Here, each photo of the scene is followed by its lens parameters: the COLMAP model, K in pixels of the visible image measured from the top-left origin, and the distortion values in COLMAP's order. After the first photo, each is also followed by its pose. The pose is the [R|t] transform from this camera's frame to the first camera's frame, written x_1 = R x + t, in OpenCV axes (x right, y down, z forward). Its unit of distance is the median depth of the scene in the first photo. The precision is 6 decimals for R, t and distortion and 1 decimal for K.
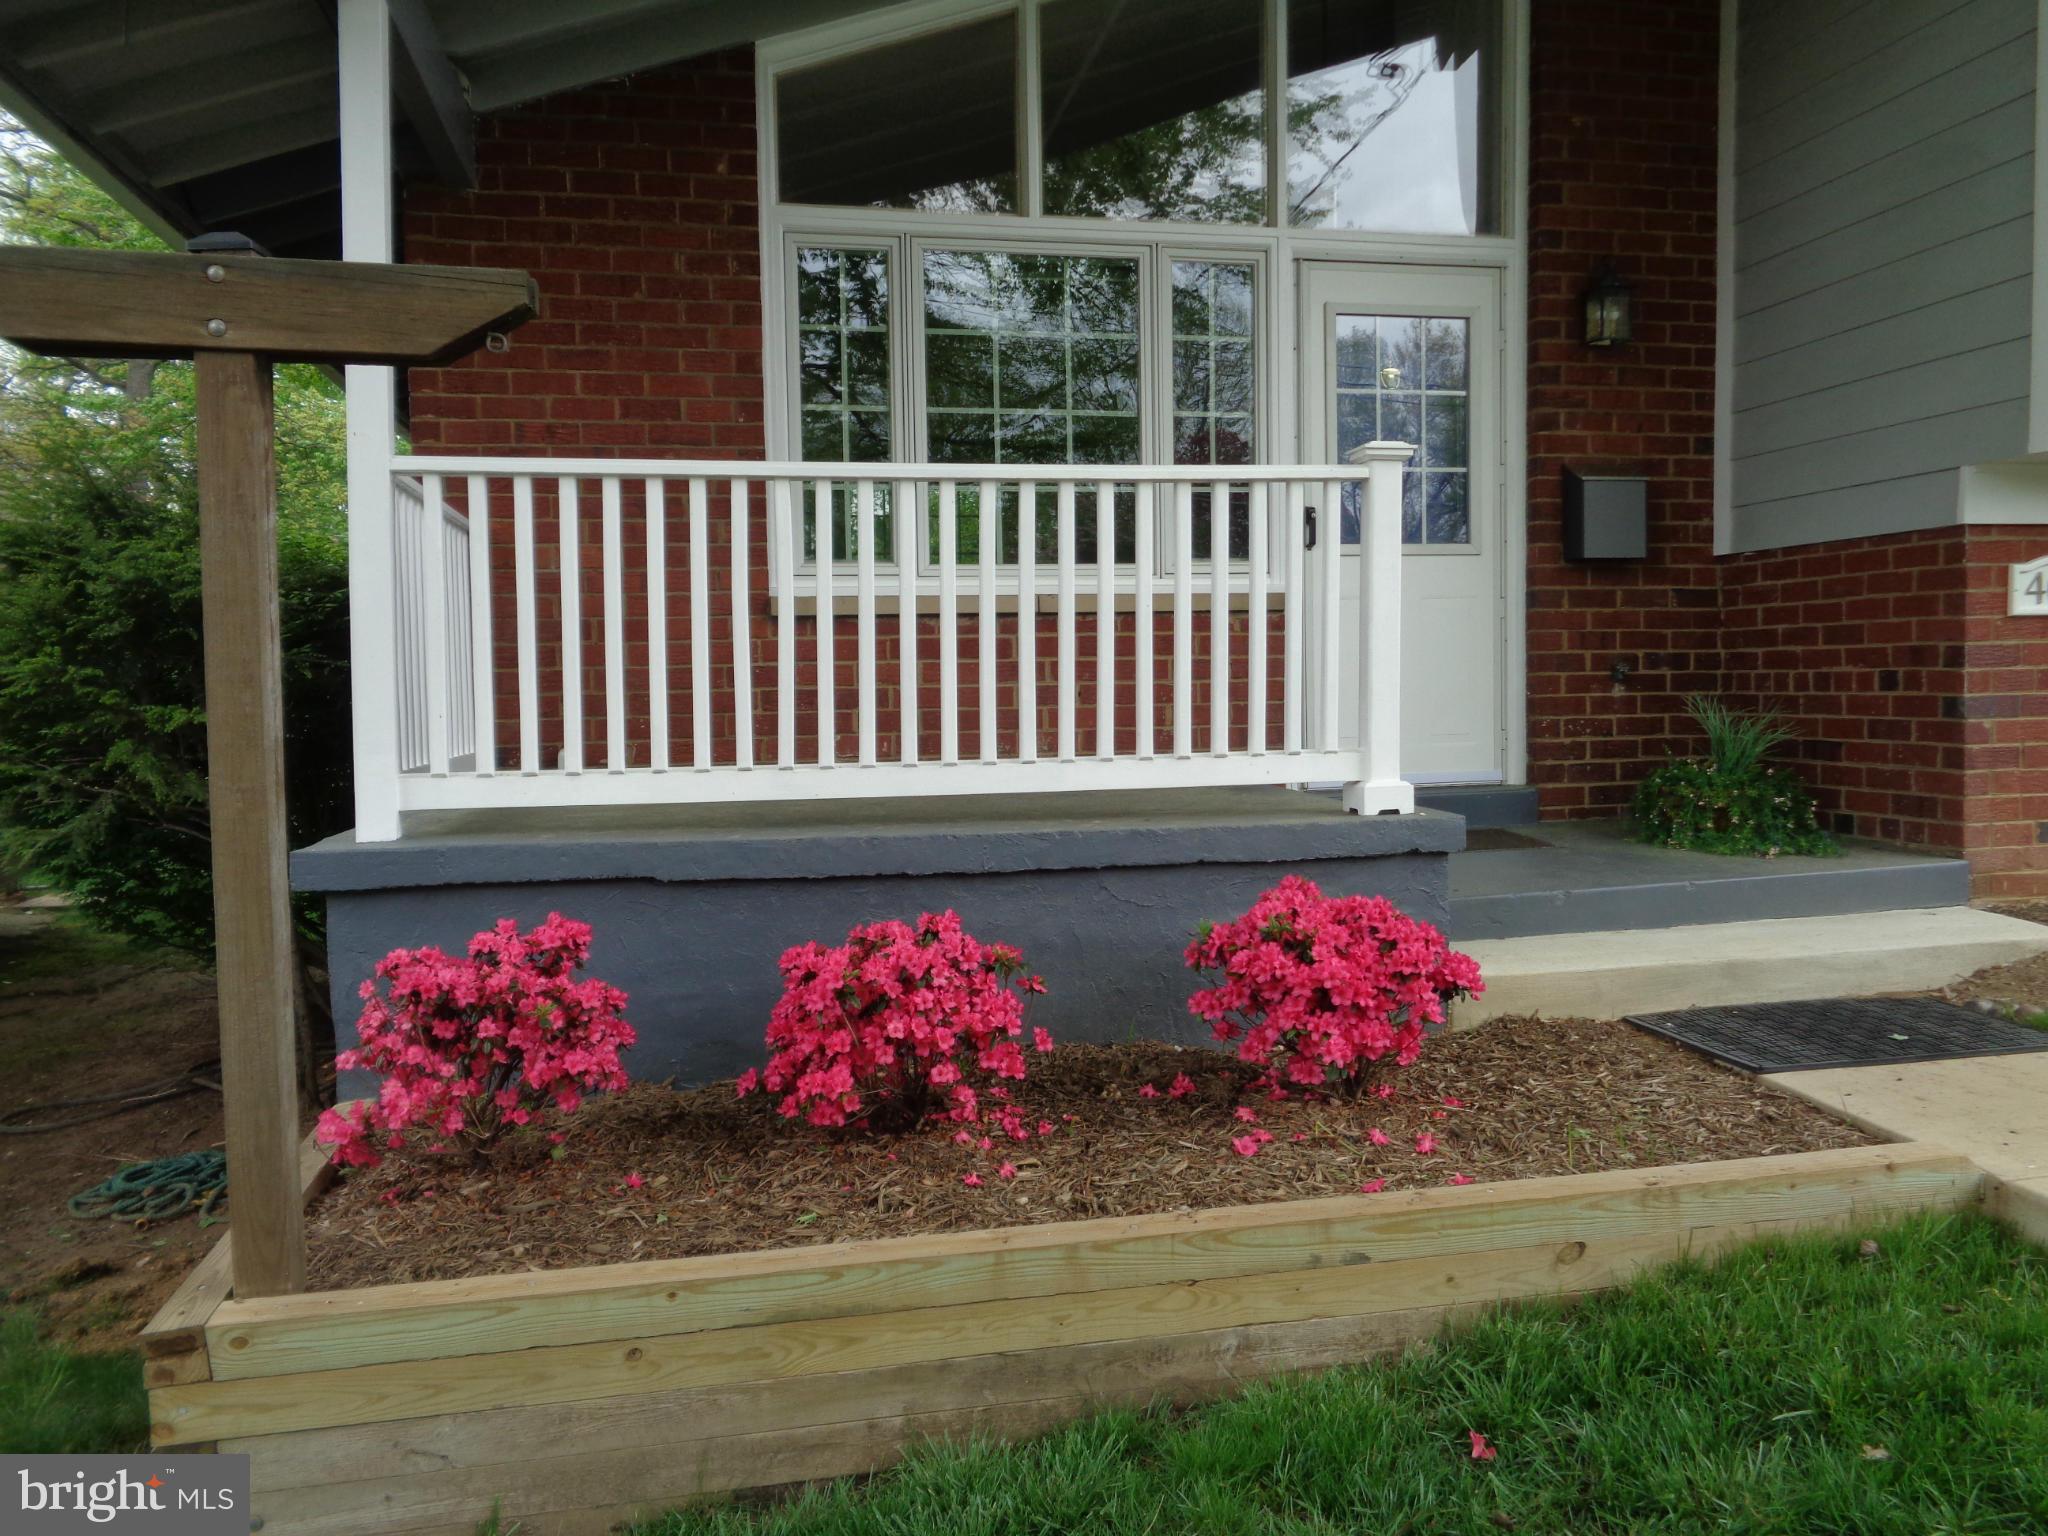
lens RADIAL K [[1499.8, 0, 1024.0], [0, 1499.8, 768.0], [0, 0, 1]] dist [-0.048153, -0.000624]
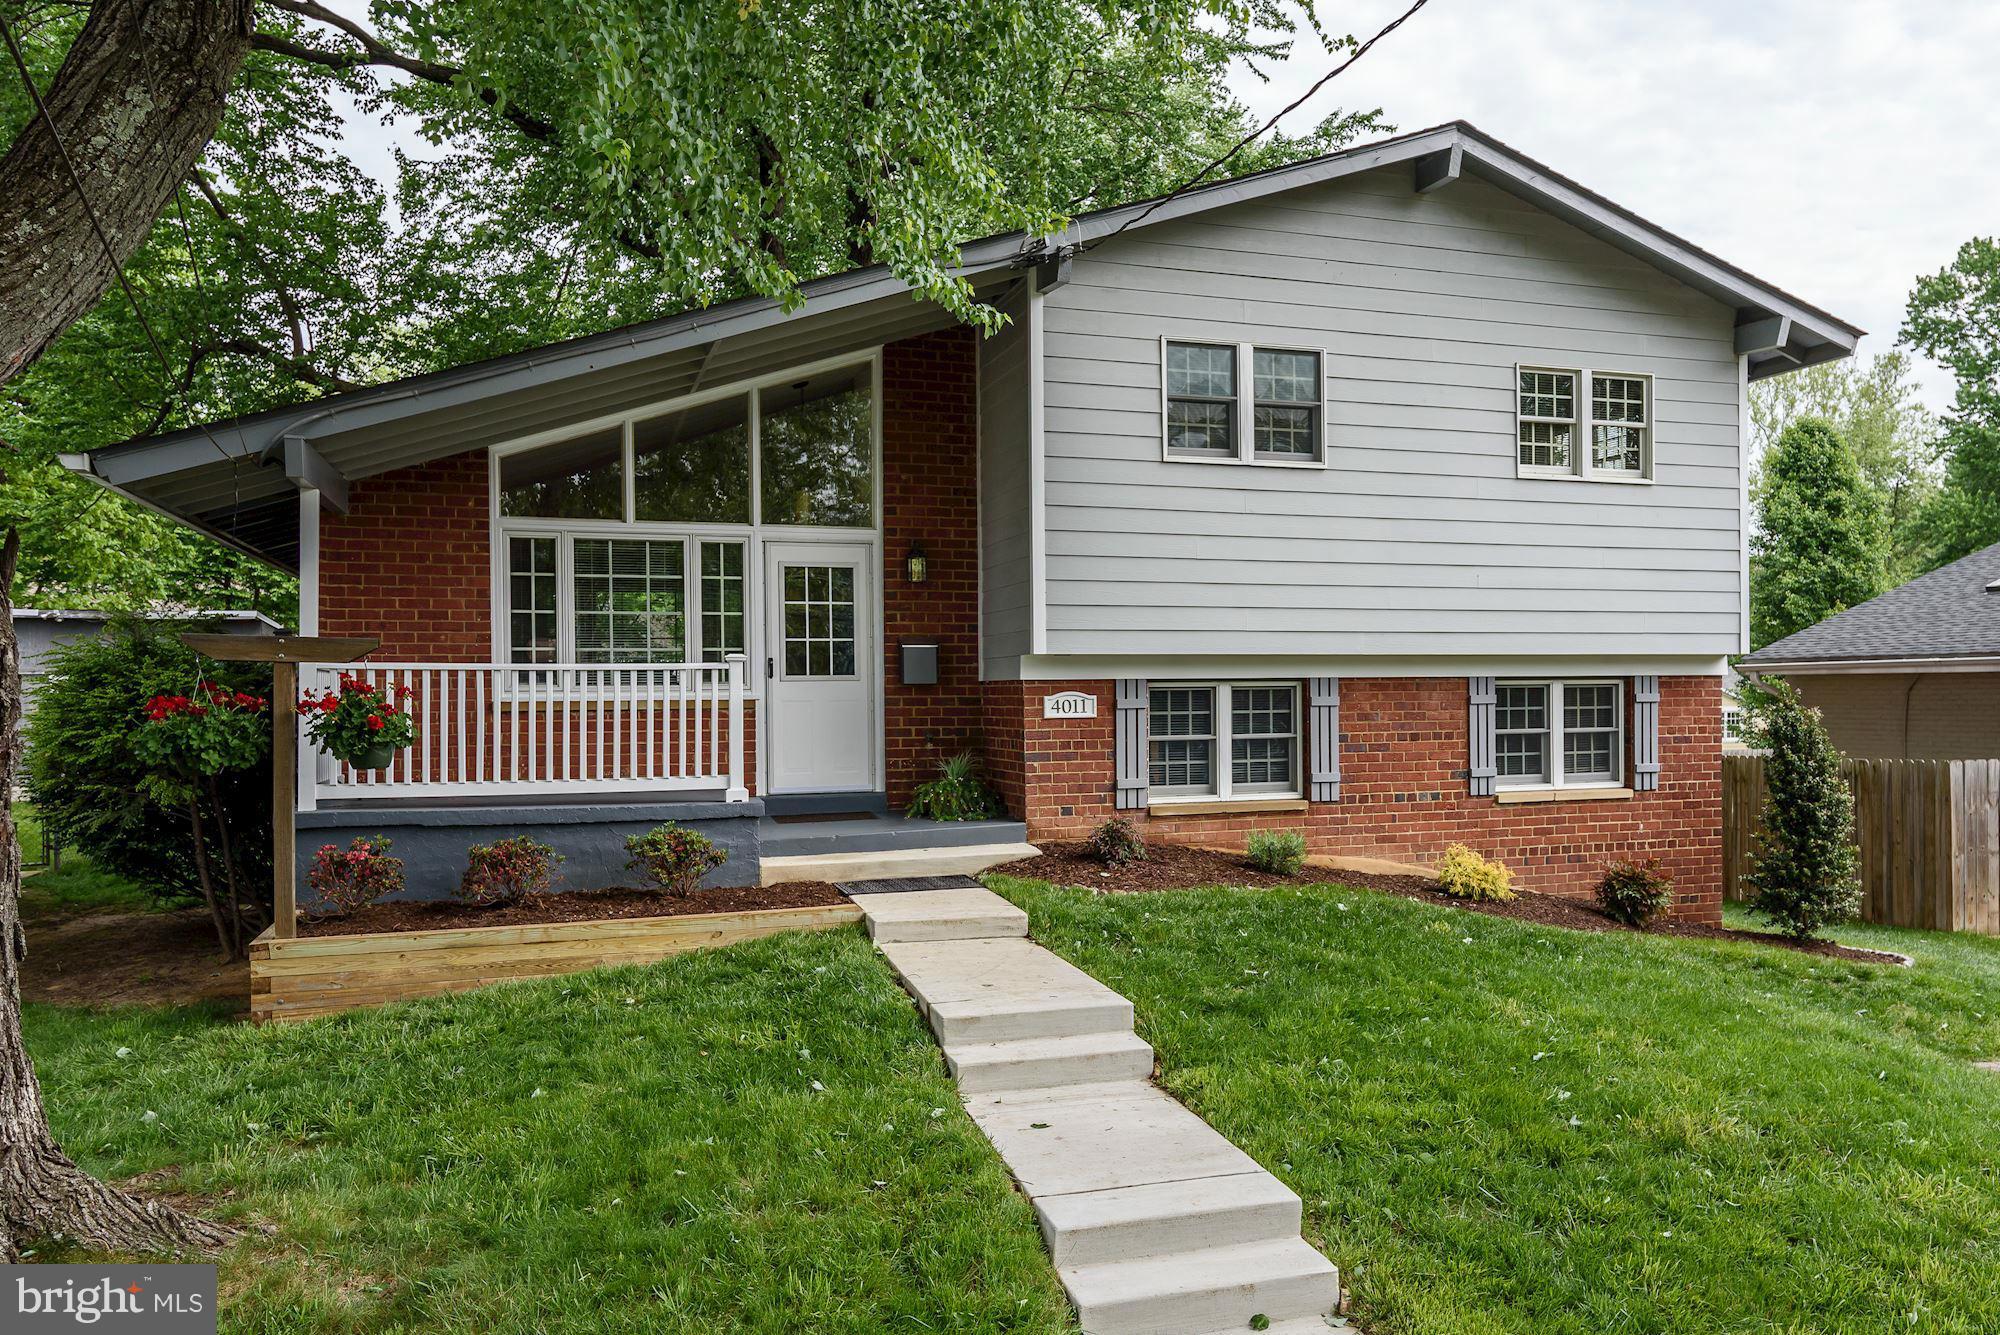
lens RADIAL K [[1214.0, 0, 999.7], [0, 1214.0, 699.2], [0, 0, 1]] dist [-0.000404, 0.000687]
pose [[0.985000, 0.011864, 0.172147, 0.248966], [0.000245, 0.997537, -0.070148, 0.001883], [-0.172555, 0.069138, 0.982571, -0.832985]]
